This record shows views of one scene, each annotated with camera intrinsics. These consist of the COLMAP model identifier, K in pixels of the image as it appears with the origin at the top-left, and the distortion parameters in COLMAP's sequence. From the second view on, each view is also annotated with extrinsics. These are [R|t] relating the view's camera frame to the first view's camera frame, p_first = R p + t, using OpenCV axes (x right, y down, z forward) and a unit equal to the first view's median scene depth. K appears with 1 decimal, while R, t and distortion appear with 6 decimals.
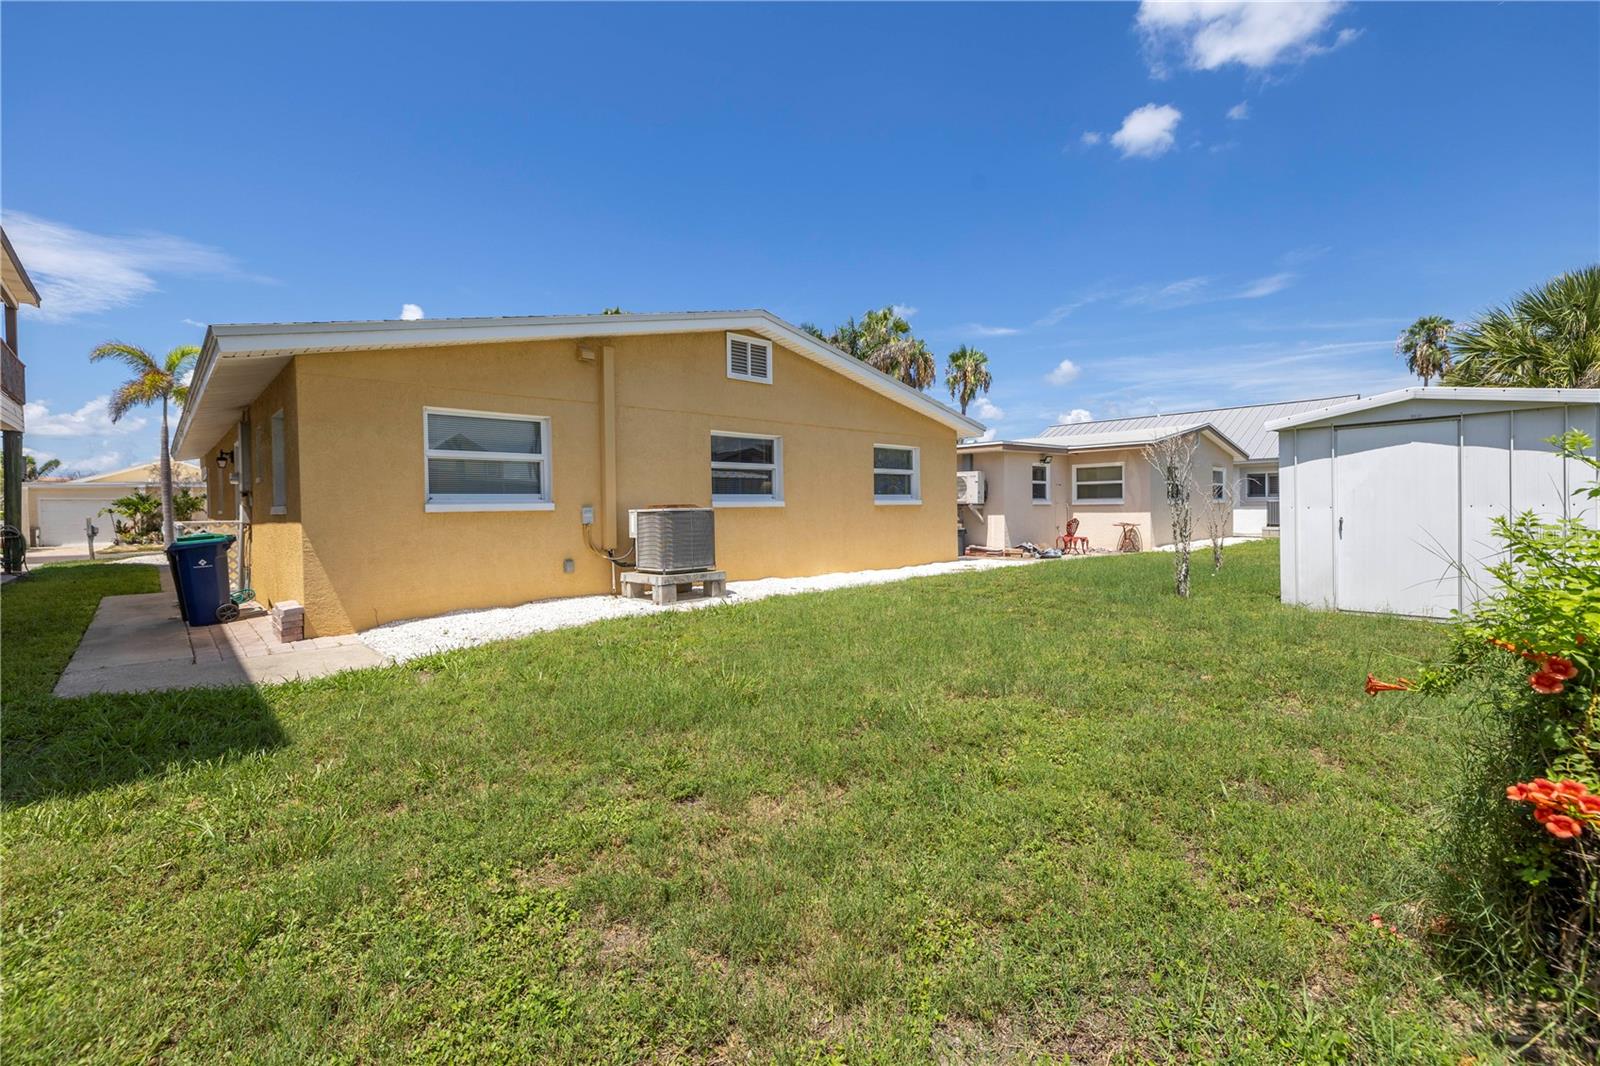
lens RADIAL K [[676.6, 0, 797.8], [0, 676.6, 528.9], [0, 0, 1]] dist [0.000668, 0.000721]
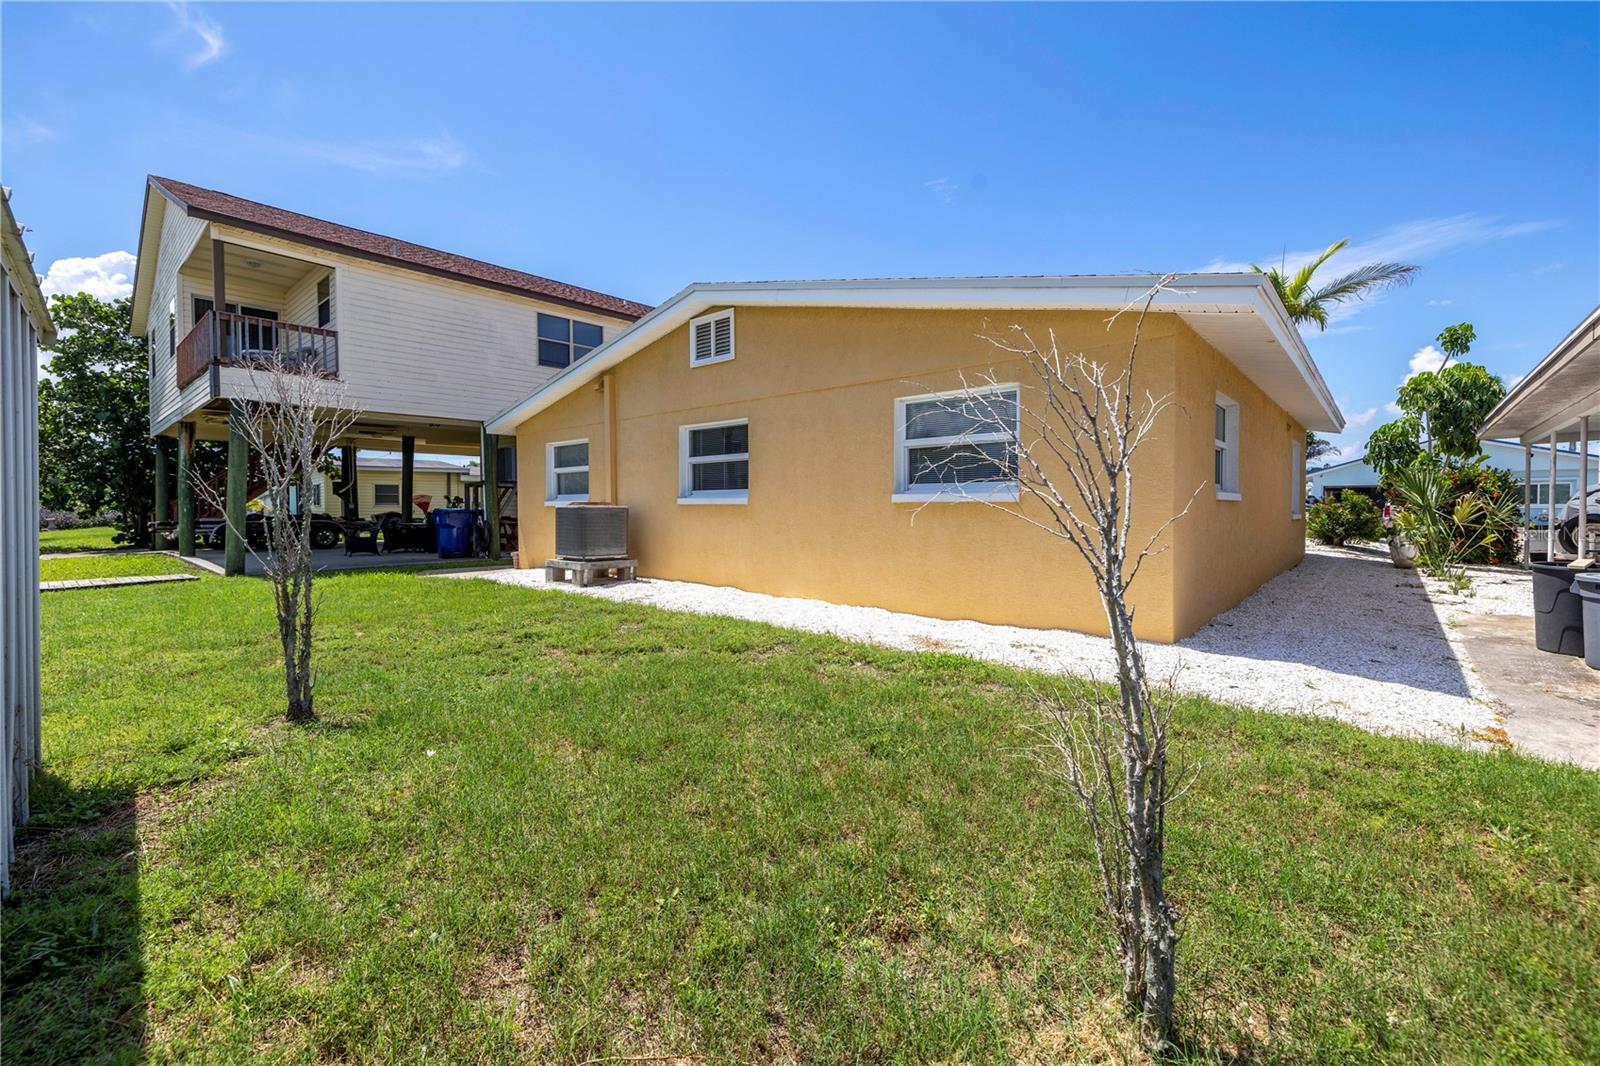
lens RADIAL K [[676.6, 0, 811.6], [0, 676.6, 528.5], [0, 0, 1]] dist [0.000668, 0.000721]
pose [[0.087693, 0.051146, -0.994834, 0.849896], [-0.028288, 0.998406, 0.048836, -0.048287], [0.995746, 0.023859, 0.089000, 1.063772]]
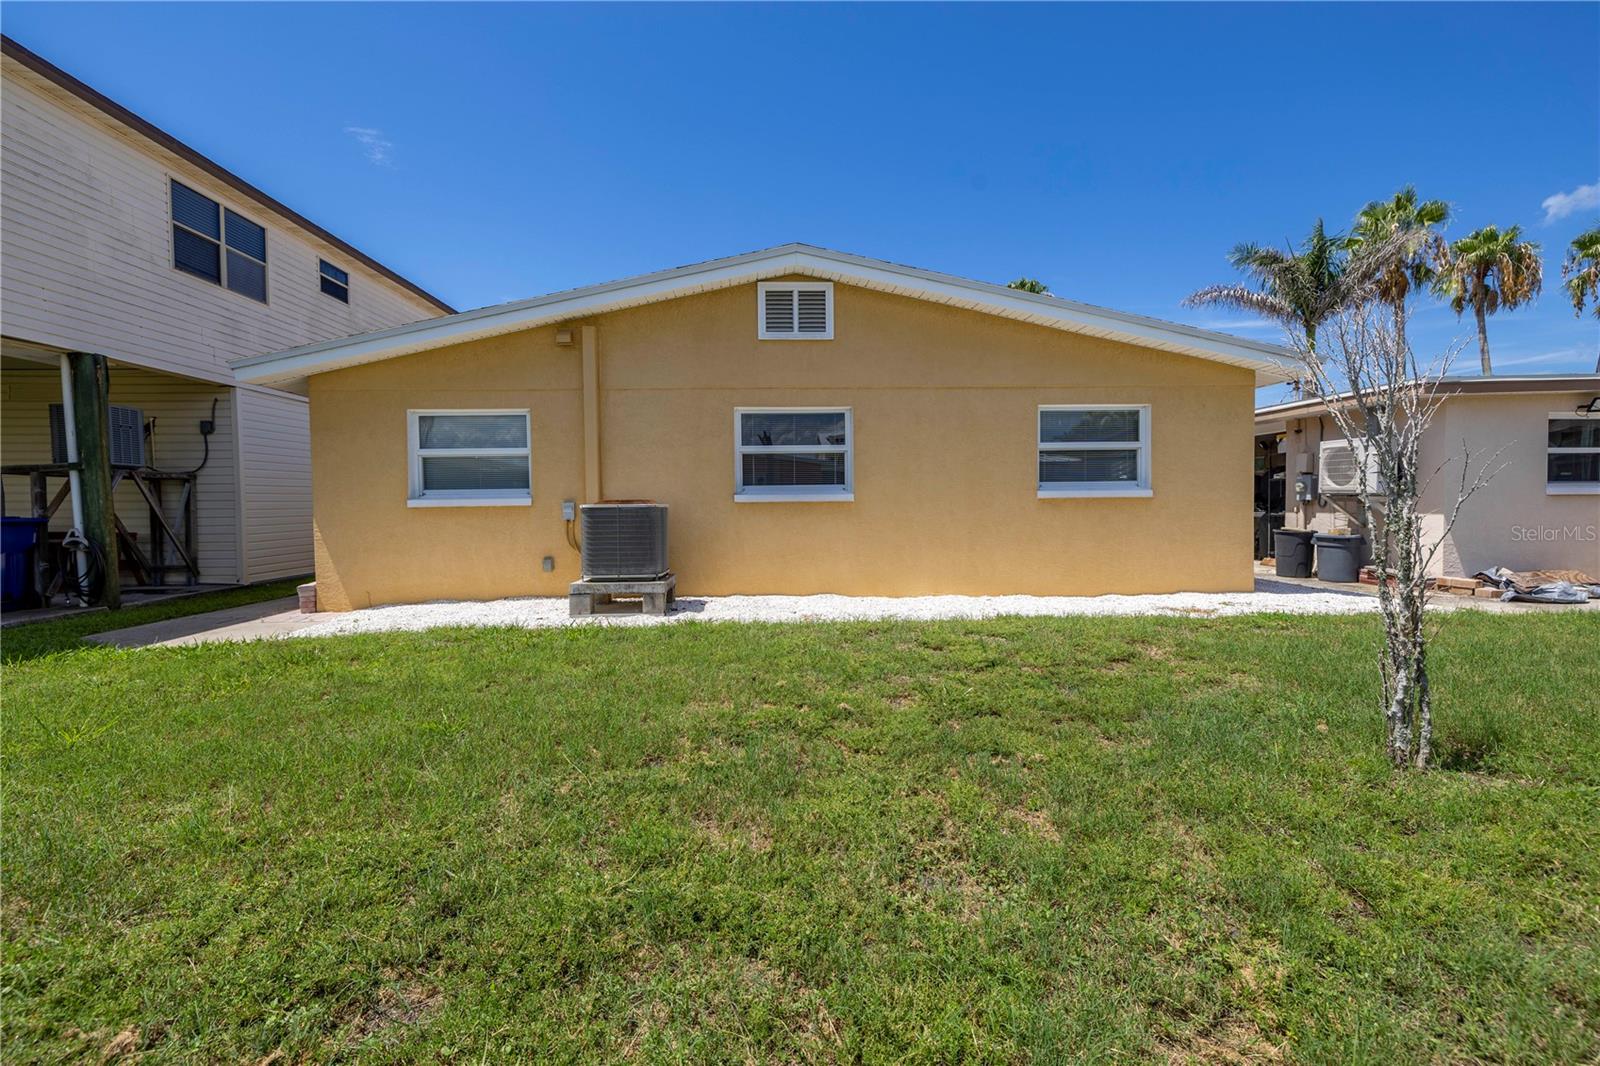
lens RADIAL K [[676.6, 0, 806.9], [0, 676.6, 525.6], [0, 0, 1]] dist [0.000668, 0.000721]
pose [[0.753231, 0.028166, -0.657153, 0.457746], [-0.019596, 0.999600, 0.020383, -0.021153], [0.657464, -0.002475, 0.753482, 0.425823]]
